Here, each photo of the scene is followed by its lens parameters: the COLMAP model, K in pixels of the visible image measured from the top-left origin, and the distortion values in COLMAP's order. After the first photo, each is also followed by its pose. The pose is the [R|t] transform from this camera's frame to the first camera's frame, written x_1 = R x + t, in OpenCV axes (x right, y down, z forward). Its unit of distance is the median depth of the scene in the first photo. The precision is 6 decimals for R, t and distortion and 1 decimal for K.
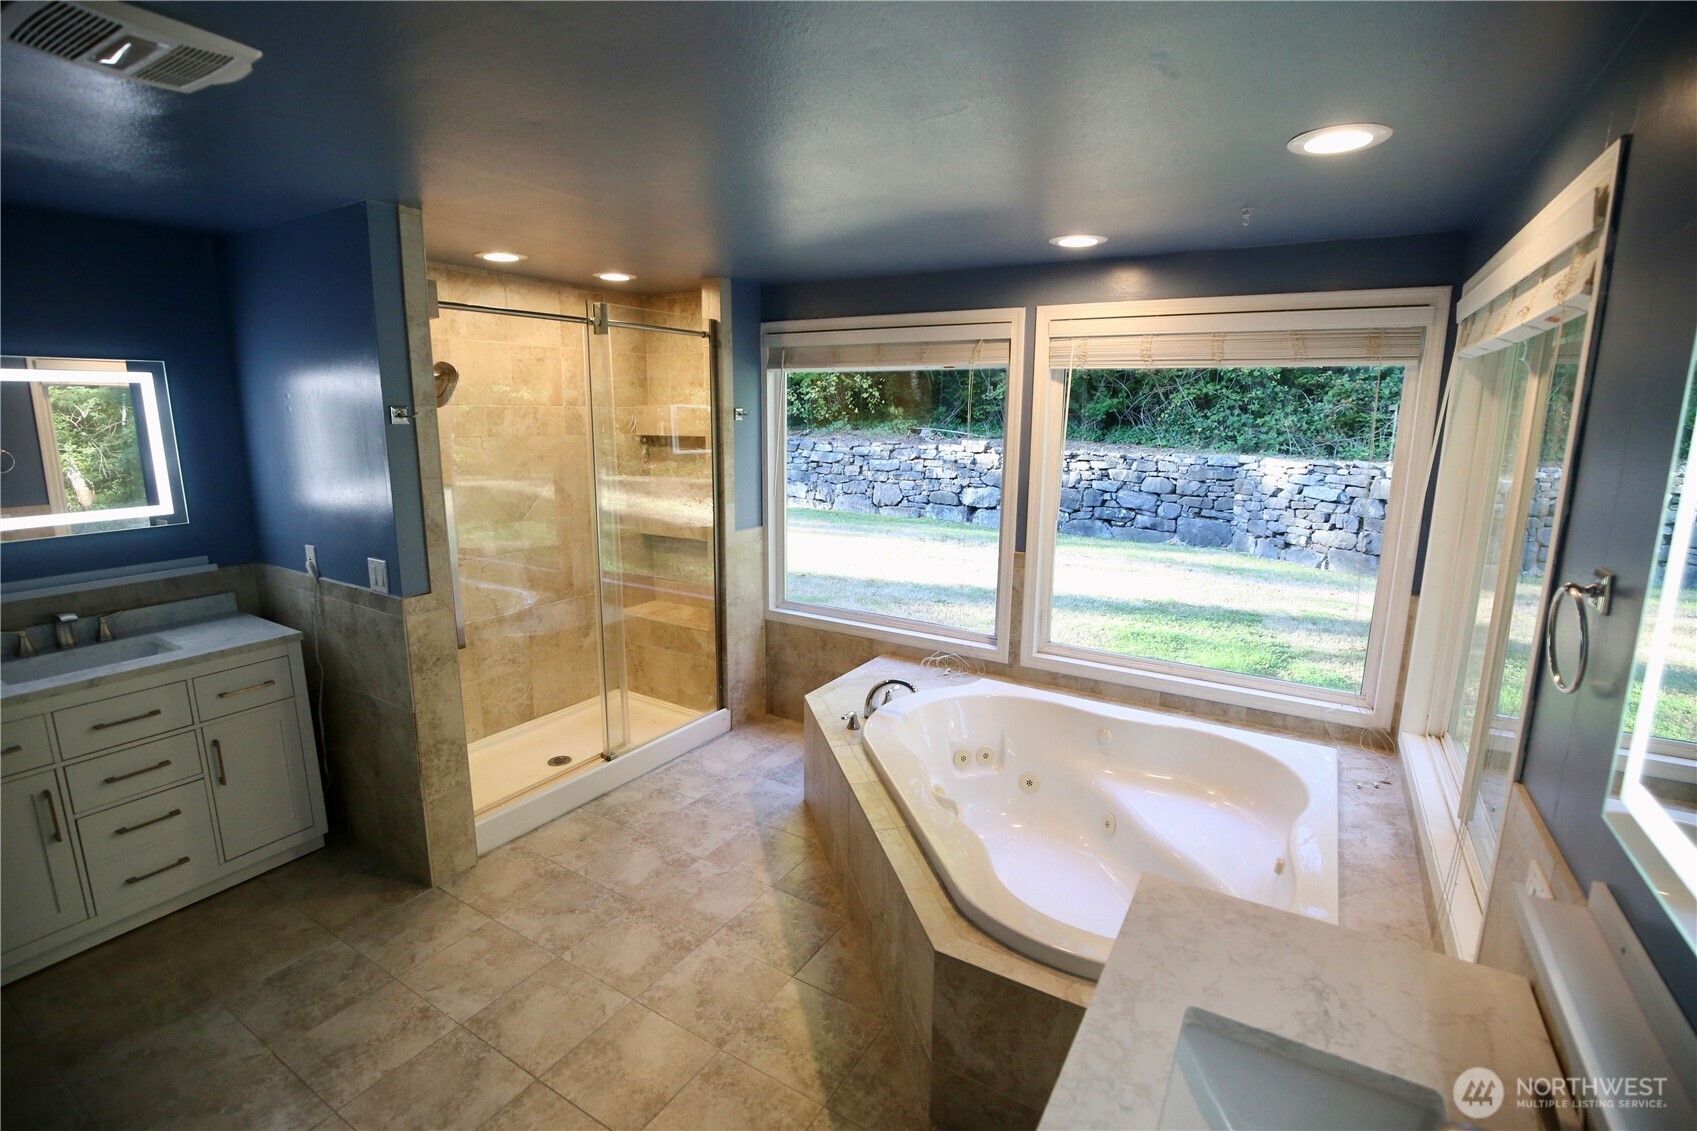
lens RADIAL K [[781.1, 0, 846.0], [0, 781.1, 560.9], [0, 0, 1]] dist [-0.033579, 0.005522]
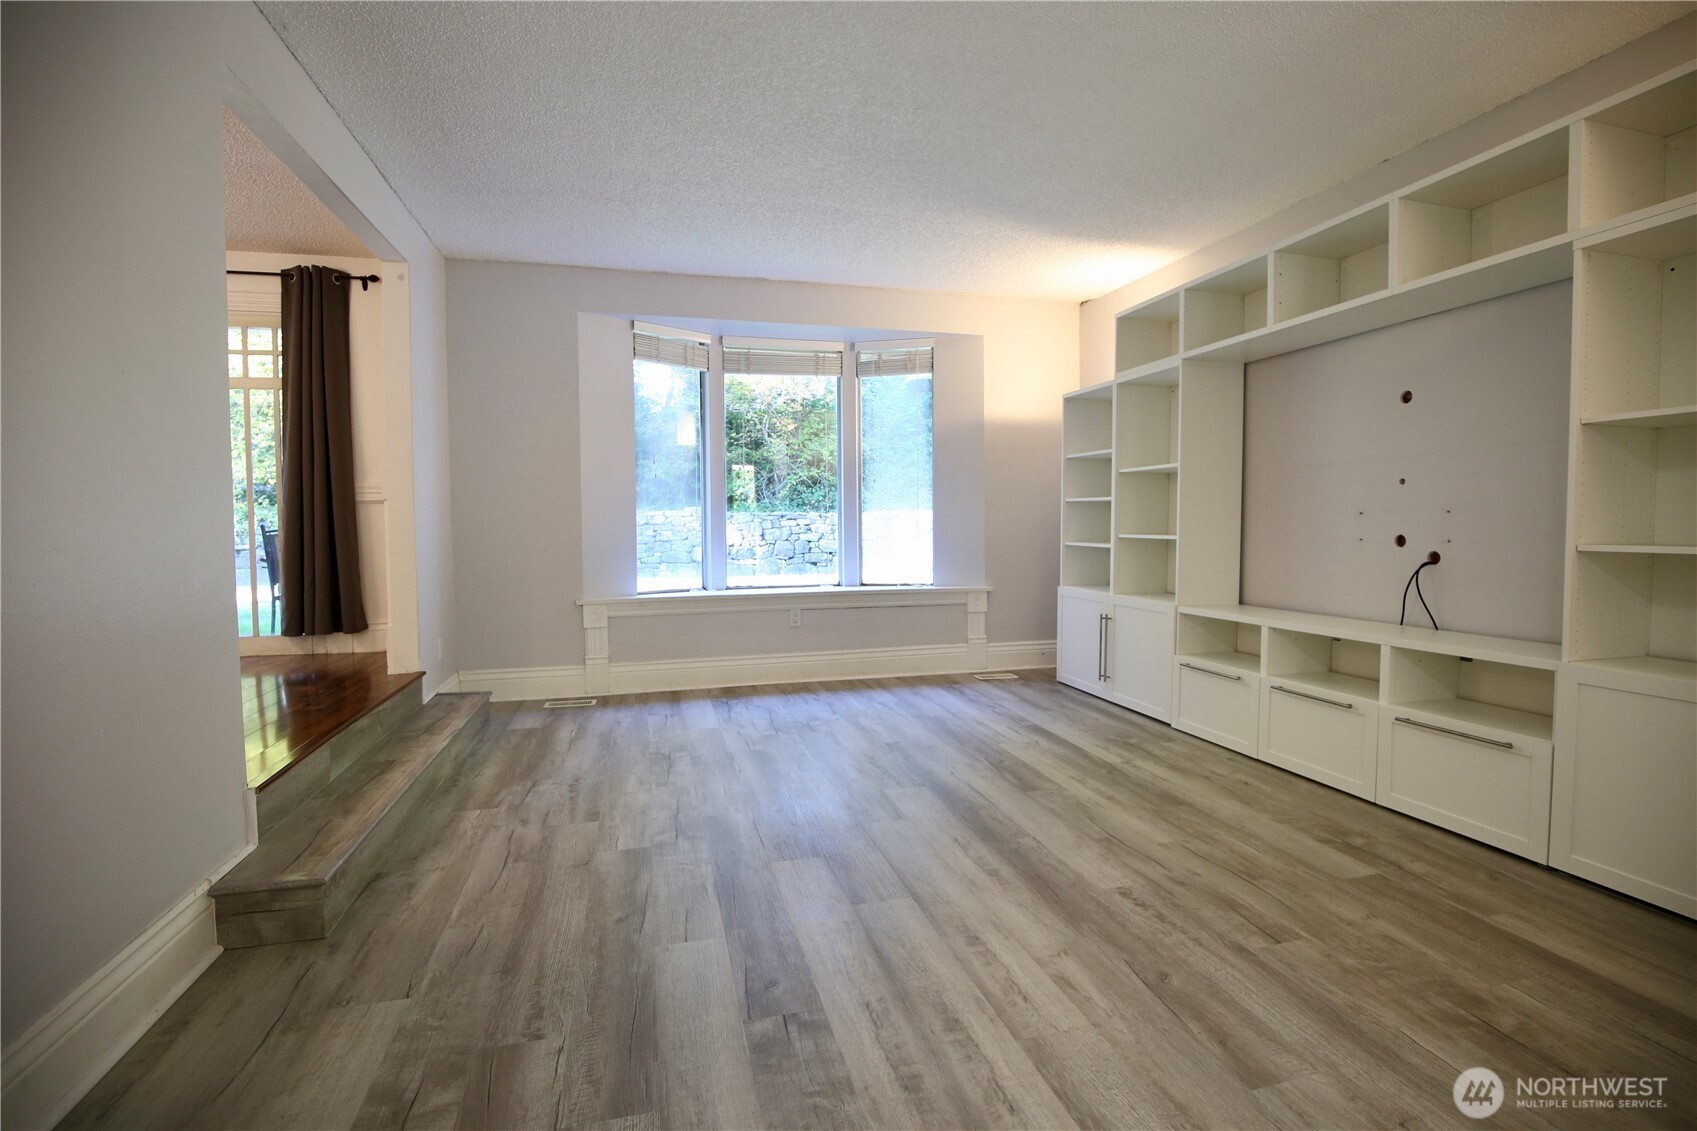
lens RADIAL K [[781.1, 0, 853.6], [0, 781.1, 560.1], [0, 0, 1]] dist [-0.033579, 0.005522]
pose [[0.690402, -0.049724, 0.721715, -1.977337], [0.150492, 0.985682, -0.076053, 0.186053], [-0.707600, 0.161119, 0.687999, 0.132903]]
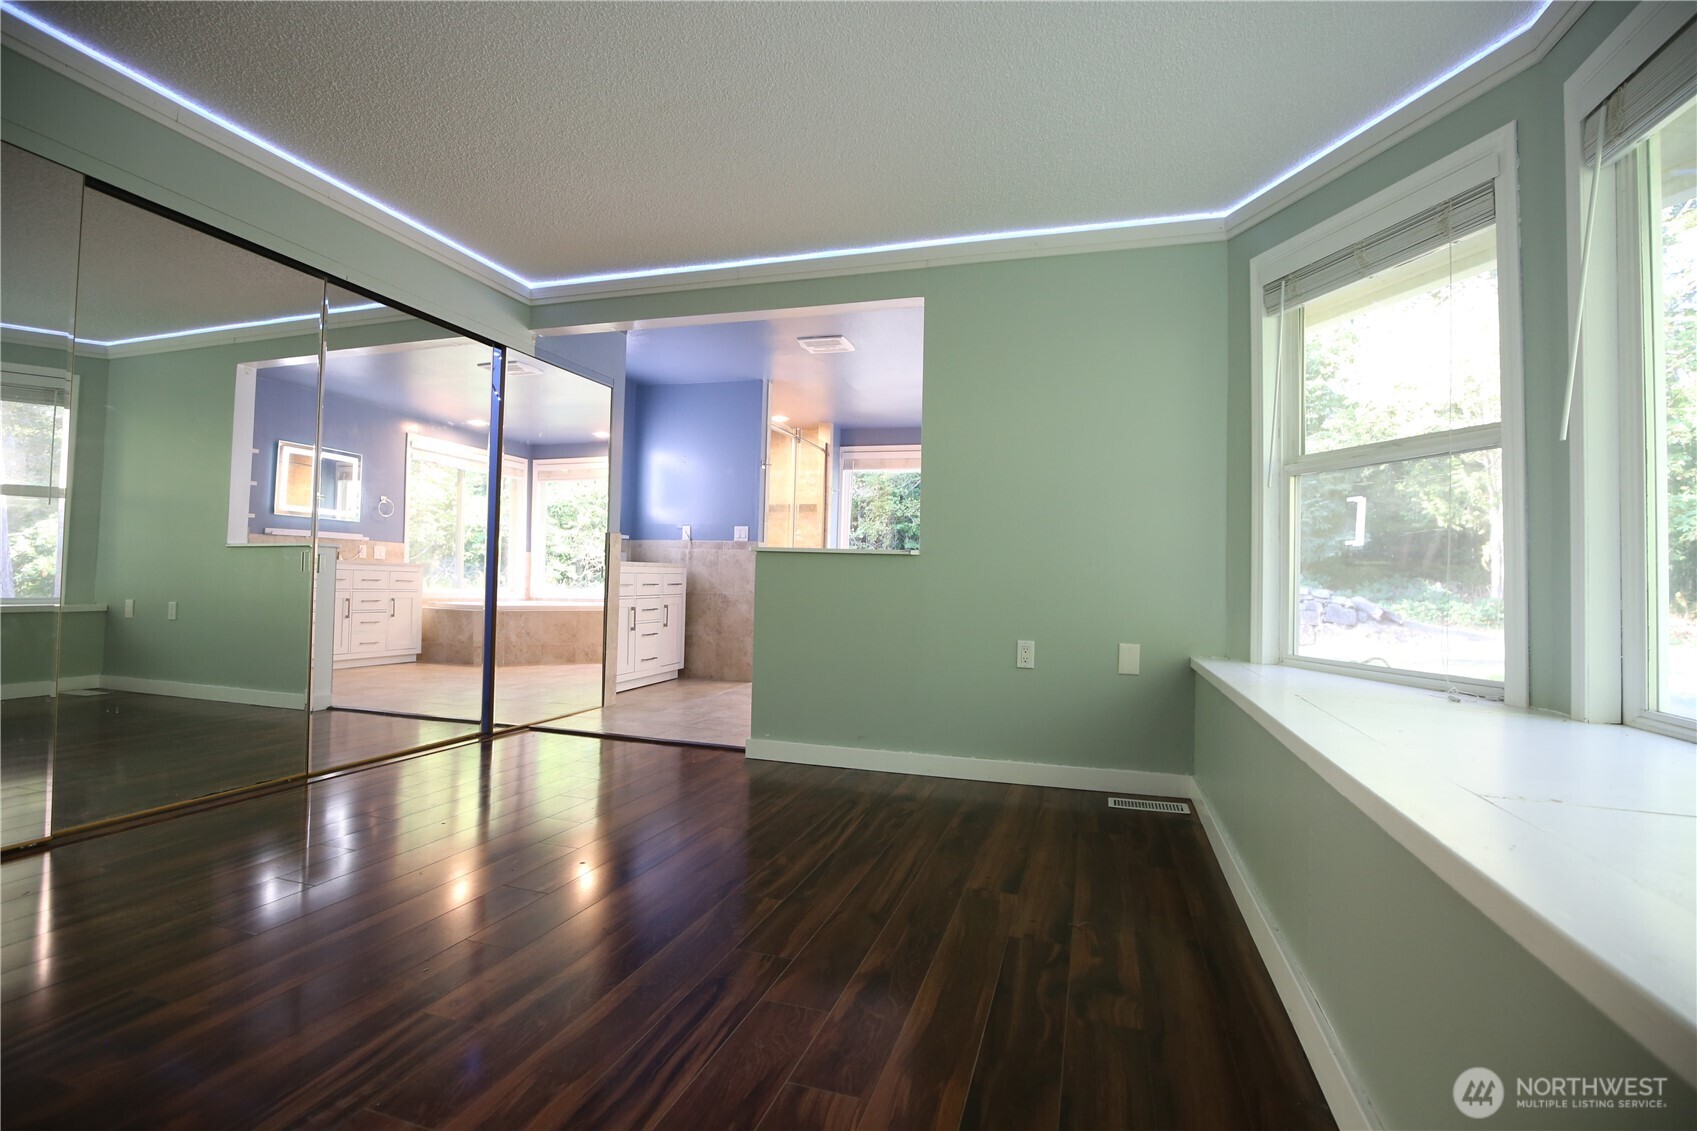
lens RADIAL K [[781.1, 0, 852.1], [0, 781.1, 572.0], [0, 0, 1]] dist [-0.033579, 0.005522]
pose [[0.969551, 0.019836, 0.244086, -0.551299], [0.027529, 0.981569, -0.189117, 0.371504], [-0.243339, 0.190078, 0.951134, -0.805147]]
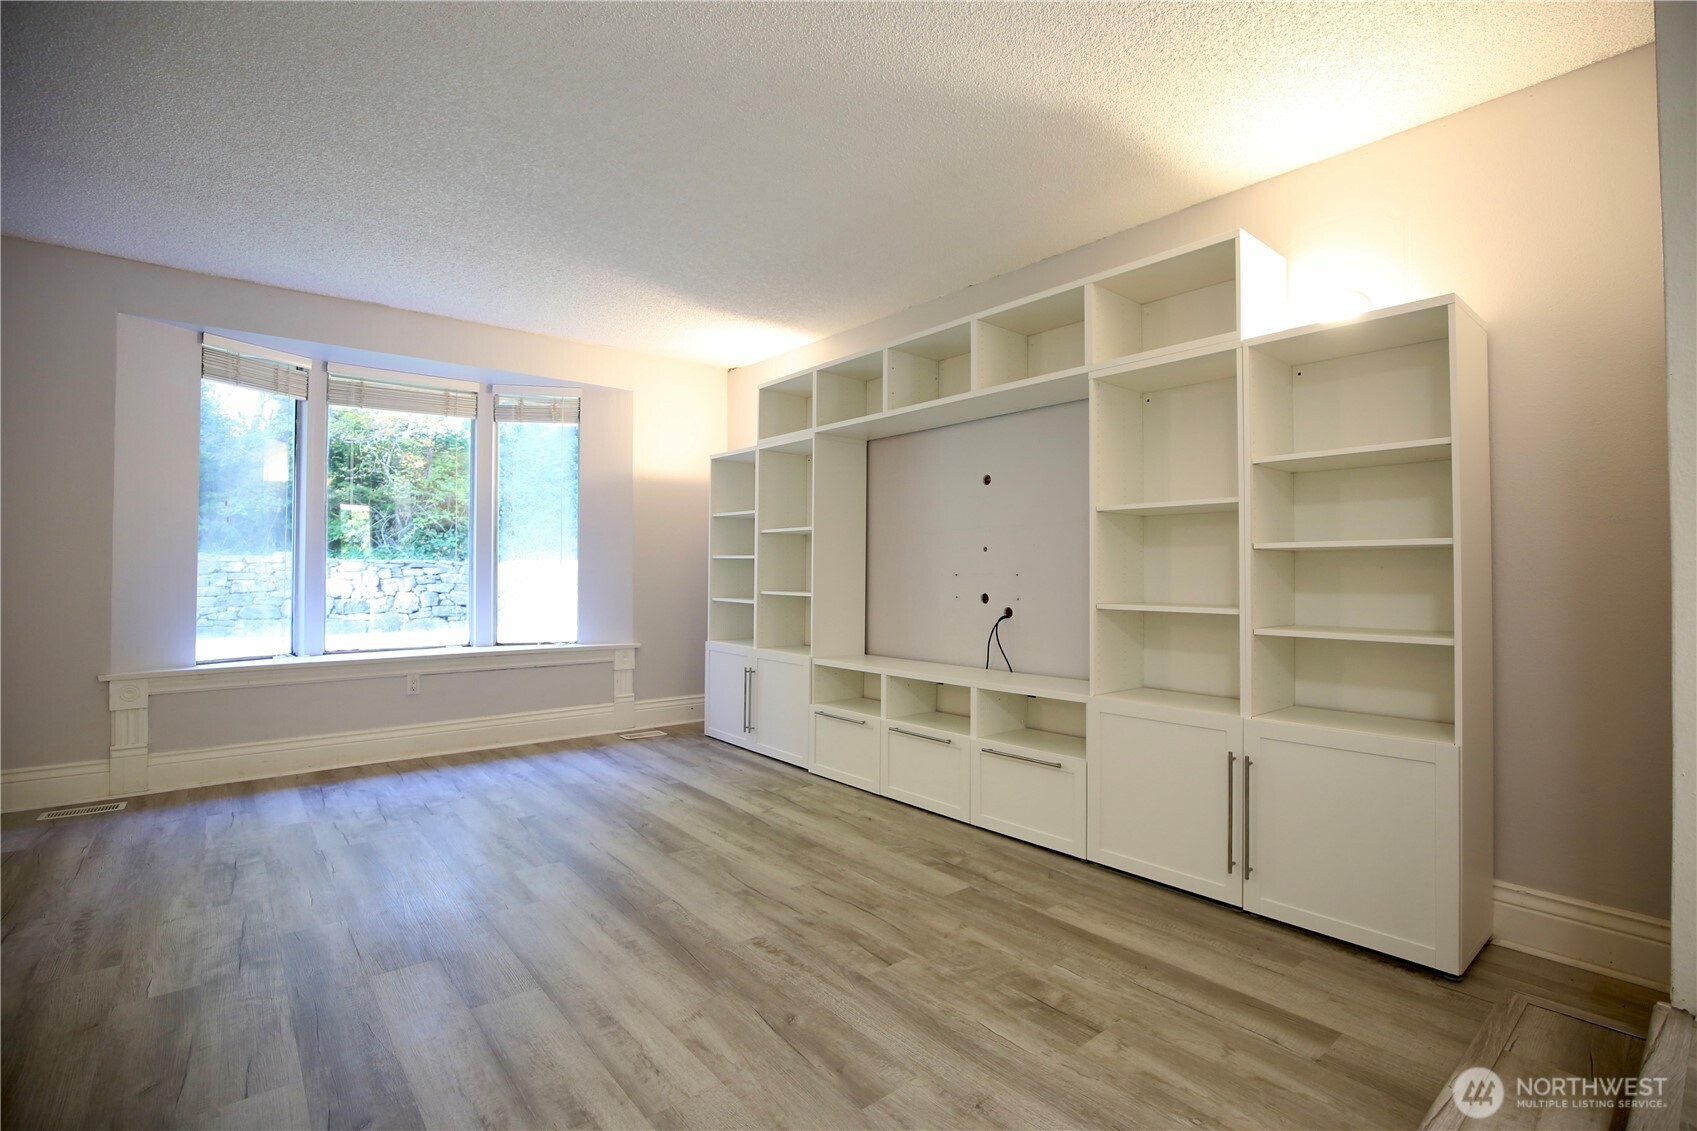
lens RADIAL K [[781.1, 0, 852.7], [0, 781.1, 561.4], [0, 0, 1]] dist [-0.033579, 0.005522]
pose [[0.323694, 0.003304, 0.946156, -1.979858], [0.179484, 0.981622, -0.064832, 0.181176], [-0.928982, 0.190805, 0.317152, 0.118638]]
